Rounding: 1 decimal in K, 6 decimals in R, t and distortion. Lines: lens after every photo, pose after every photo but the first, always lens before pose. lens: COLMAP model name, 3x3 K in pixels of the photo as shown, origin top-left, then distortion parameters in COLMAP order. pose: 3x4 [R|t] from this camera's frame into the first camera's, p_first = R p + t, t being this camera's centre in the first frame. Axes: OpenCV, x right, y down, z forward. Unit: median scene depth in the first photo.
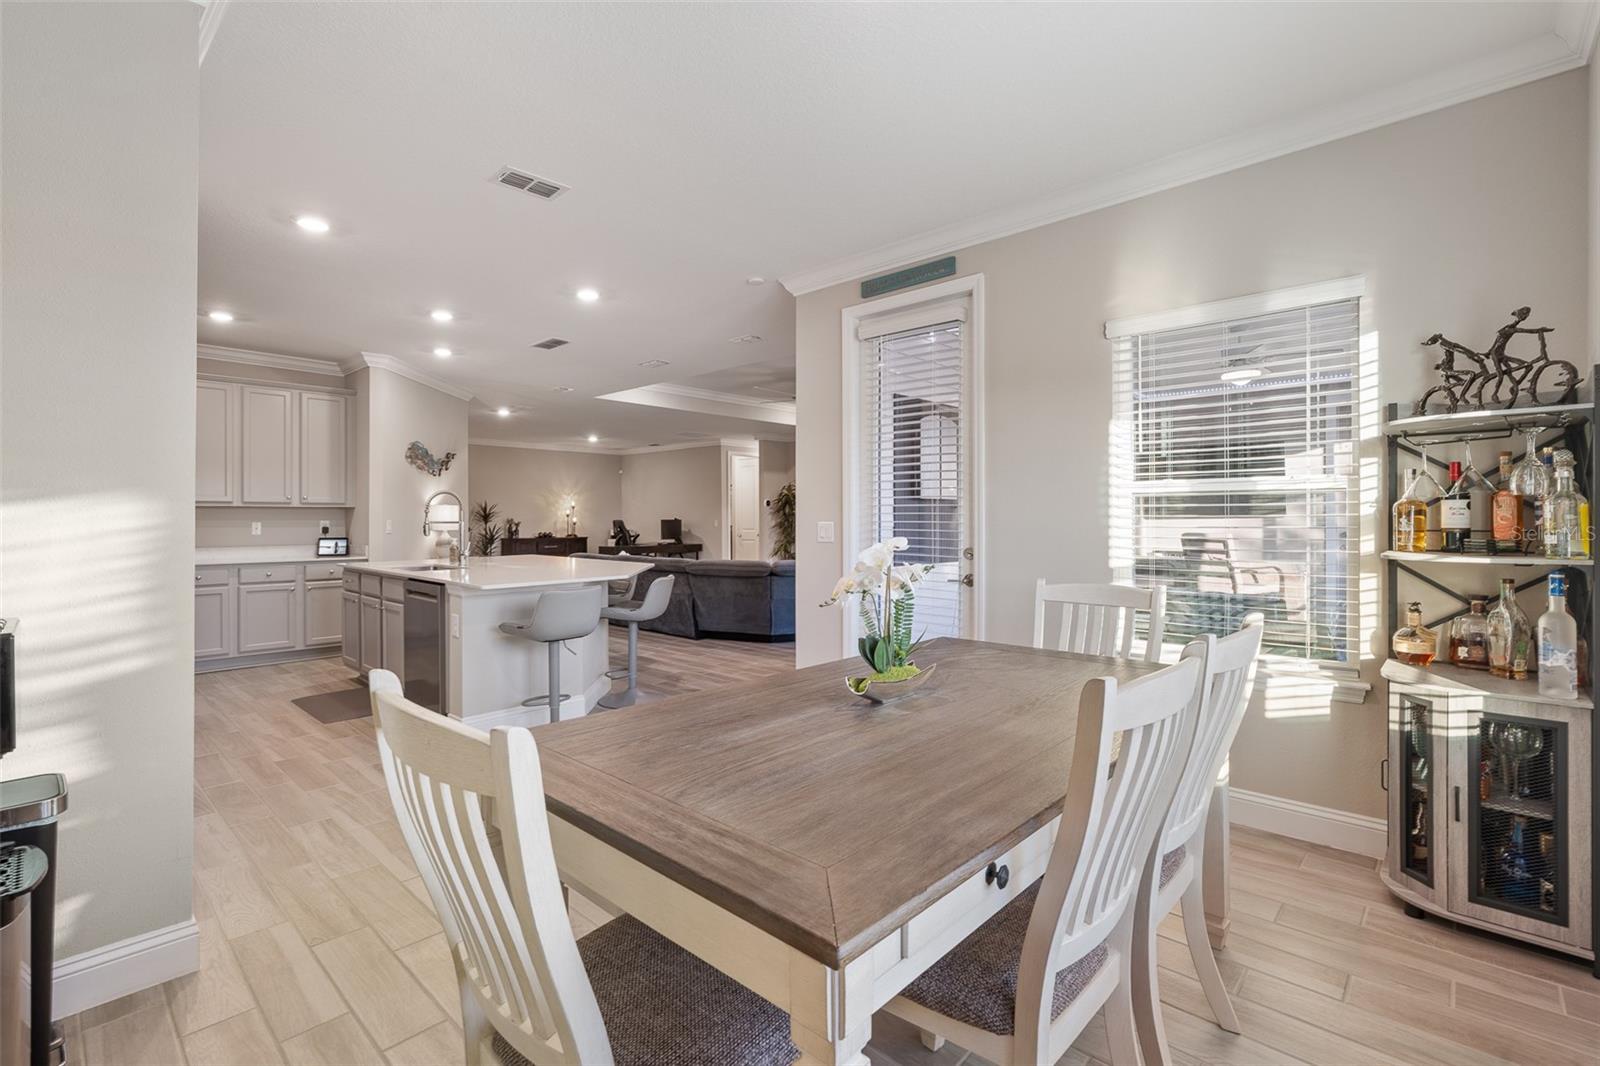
lens RADIAL K [[720.3, 0, 799.5], [0, 720.3, 519.6], [0, 0, 1]] dist [-0.008576, 0.003181]
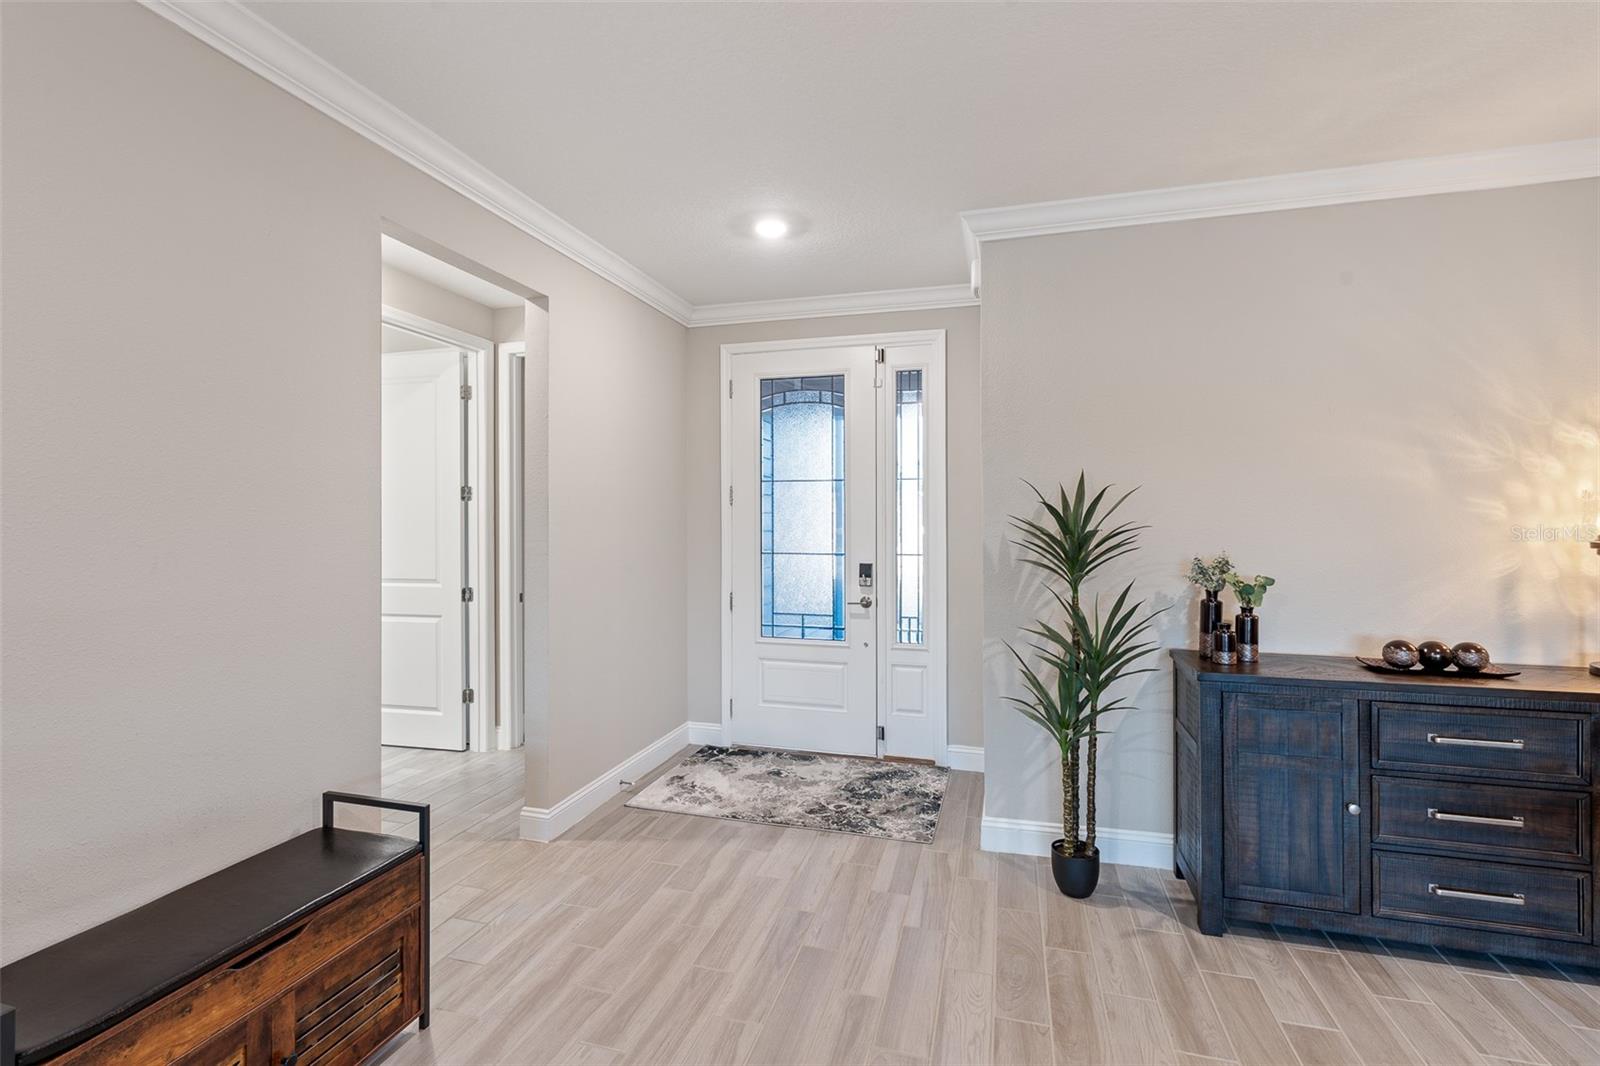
lens RADIAL K [[720.3, 0, 804.8], [0, 720.3, 514.6], [0, 0, 1]] dist [-0.008576, 0.003181]
pose [[0.454795, -0.007113, -0.890568, -0.279063], [0.001722, 0.999973, -0.007107, -0.013044], [0.890594, 0.001698, 0.454796, 0.819328]]
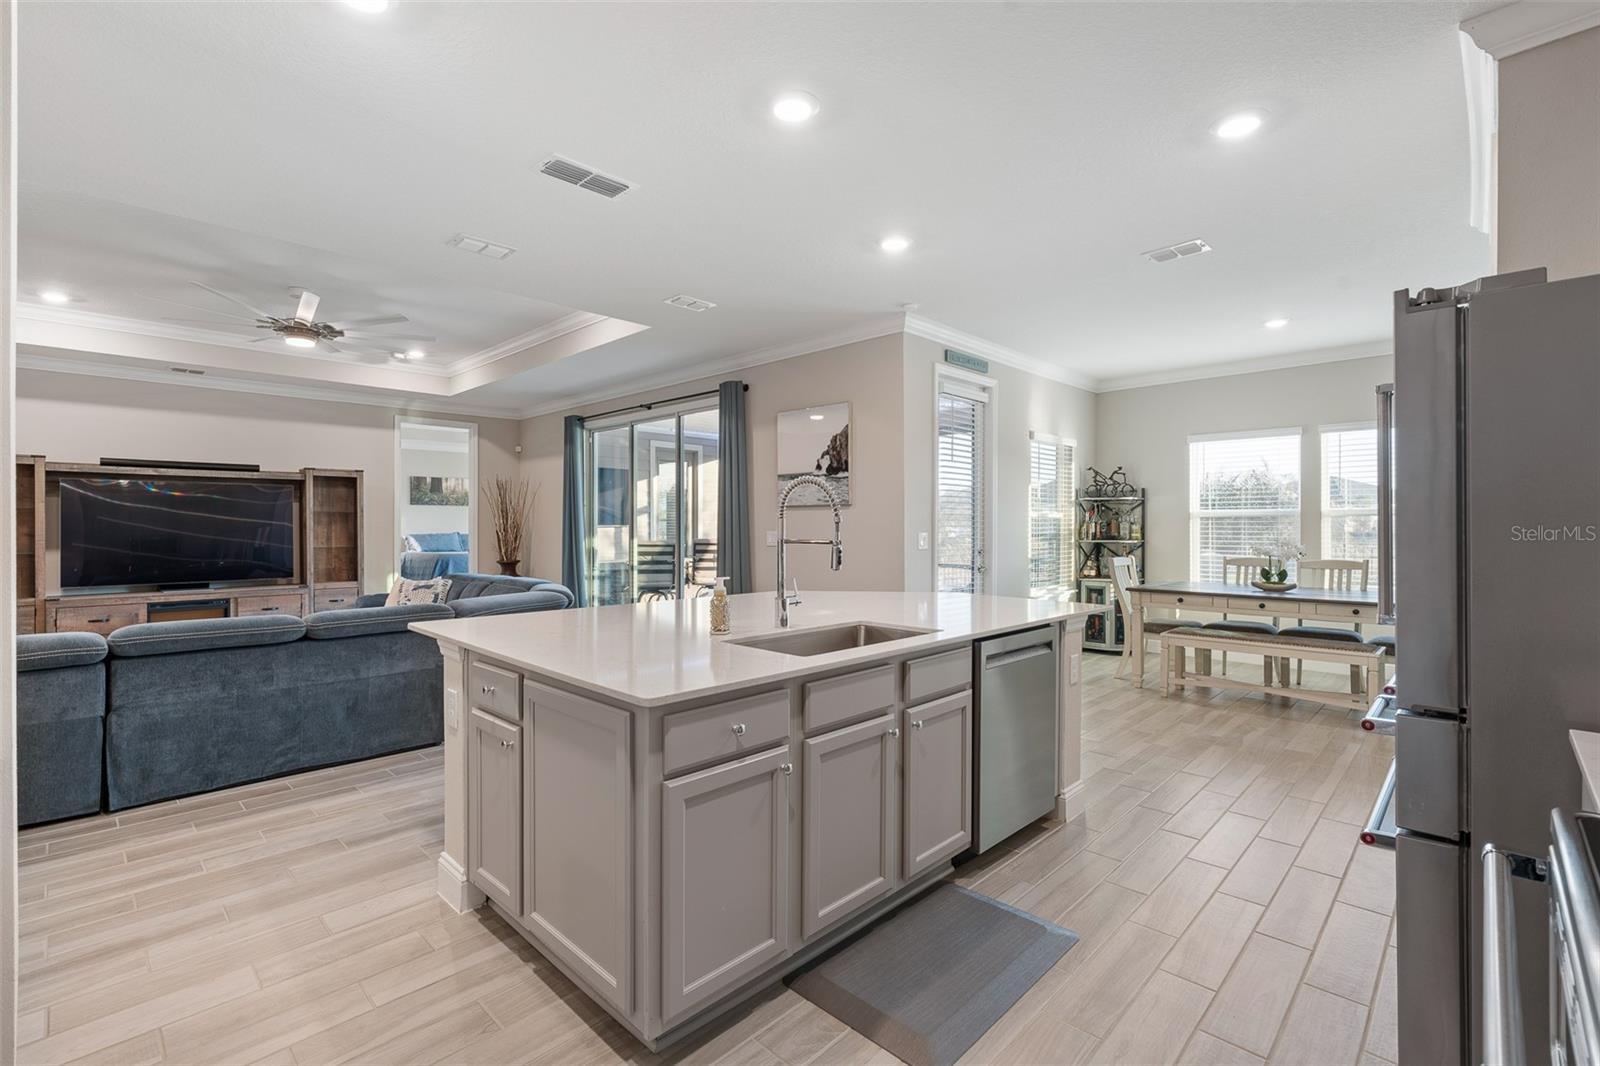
lens RADIAL K [[720.3, 0, 800.3], [0, 720.3, 524.4], [0, 0, 1]] dist [-0.008576, 0.003181]
pose [[0.027041, 0.001479, 0.999633, -0.381817], [0.000547, 0.999999, -0.001495, -0.002241], [-0.999634, 0.000588, 0.027040, 0.378887]]
